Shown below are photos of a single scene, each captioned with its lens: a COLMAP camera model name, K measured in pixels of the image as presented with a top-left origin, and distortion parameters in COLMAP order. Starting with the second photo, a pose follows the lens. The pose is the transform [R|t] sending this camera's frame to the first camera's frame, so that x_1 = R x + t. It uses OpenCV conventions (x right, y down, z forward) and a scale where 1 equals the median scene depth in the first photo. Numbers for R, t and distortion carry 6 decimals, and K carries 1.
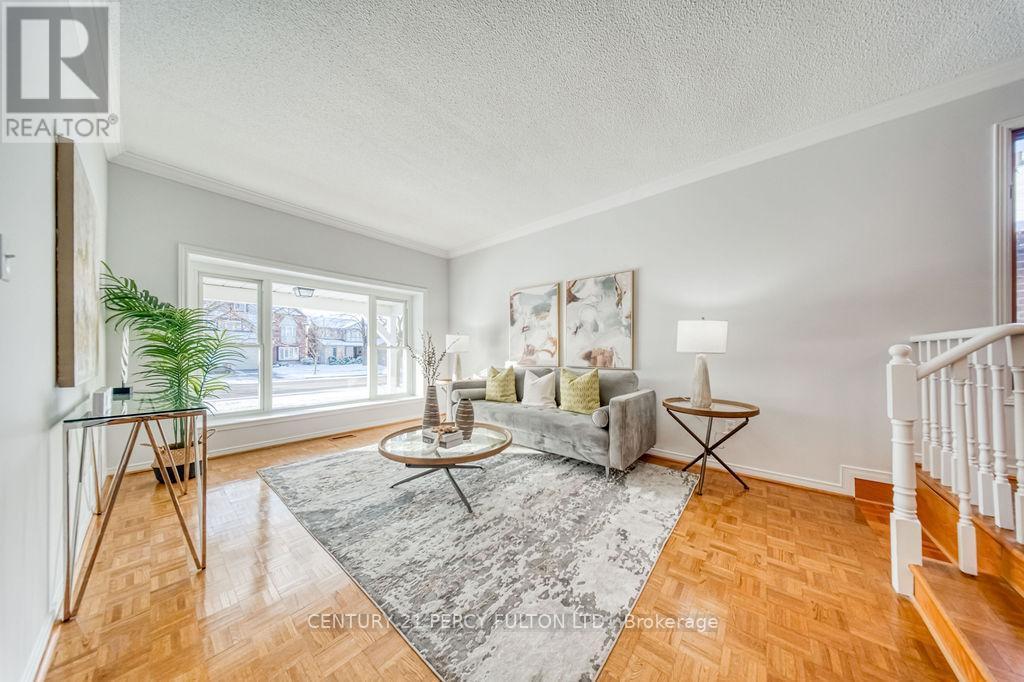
lens RADIAL K [[304.8, 0, 513.1], [0, 304.8, 348.9], [0, 0, 1]] dist [0.001735, -0.000269]
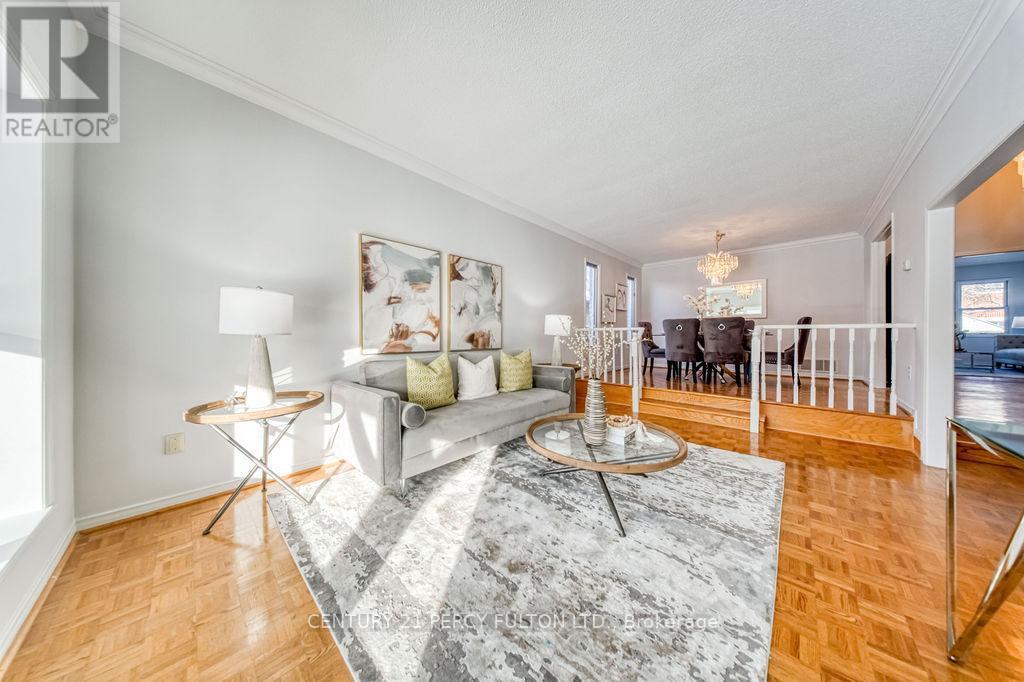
lens RADIAL K [[304.8, 0, 504.1], [0, 304.8, 334.3], [0, 0, 1]] dist [0.001735, -0.000269]
pose [[0.054727, 0.000183, 0.998501, -0.734208], [-0.011826, 0.999930, 0.000465, 0.007915], [-0.998431, -0.011833, 0.054726, 0.837504]]
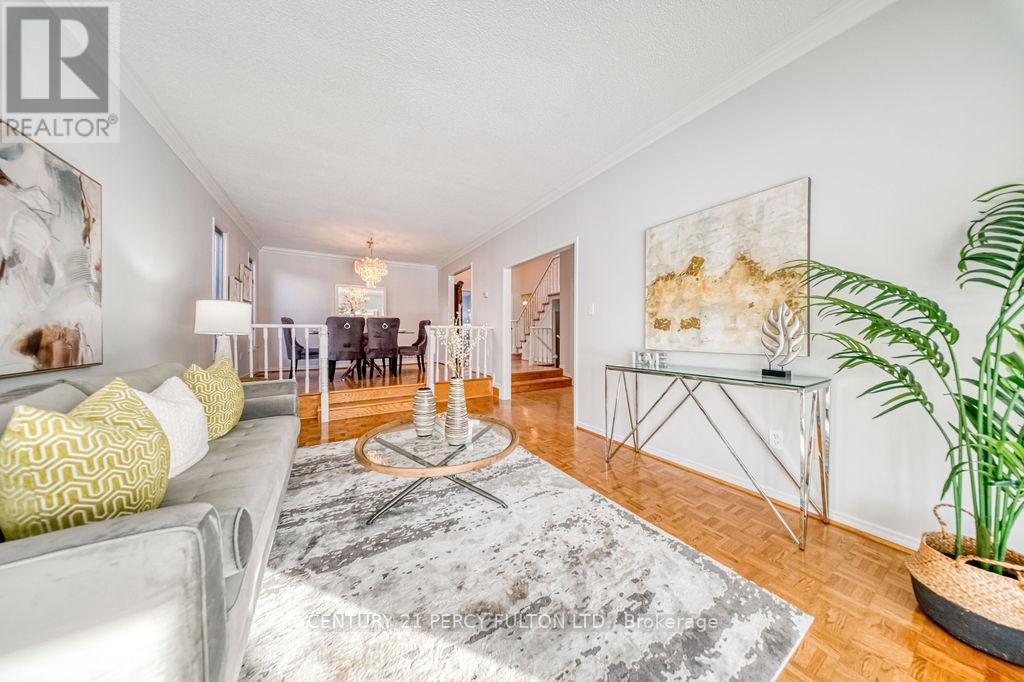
lens RADIAL K [[304.8, 0, 515.1], [0, 304.8, 333.6], [0, 0, 1]] dist [0.001735, -0.000269]
pose [[-0.950995, 0.000502, 0.309206, -0.449035], [-0.001896, 0.999970, -0.007457, 0.012430], [-0.309200, -0.007678, -0.950966, 1.175629]]
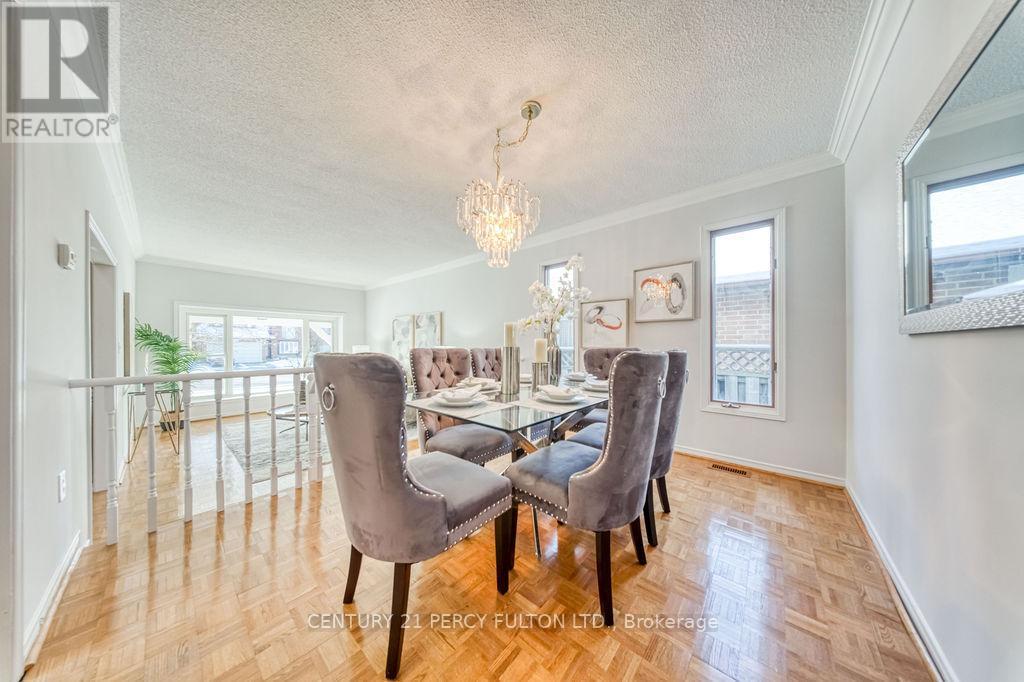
lens RADIAL K [[304.8, 0, 511.3], [0, 304.8, 345.3], [0, 0, 1]] dist [0.001735, -0.000269]
pose [[0.999892, -0.001015, -0.014685, 0.737452], [0.001110, 0.999979, 0.006421, -0.077598], [0.014679, -0.006436, 0.999872, -0.618412]]
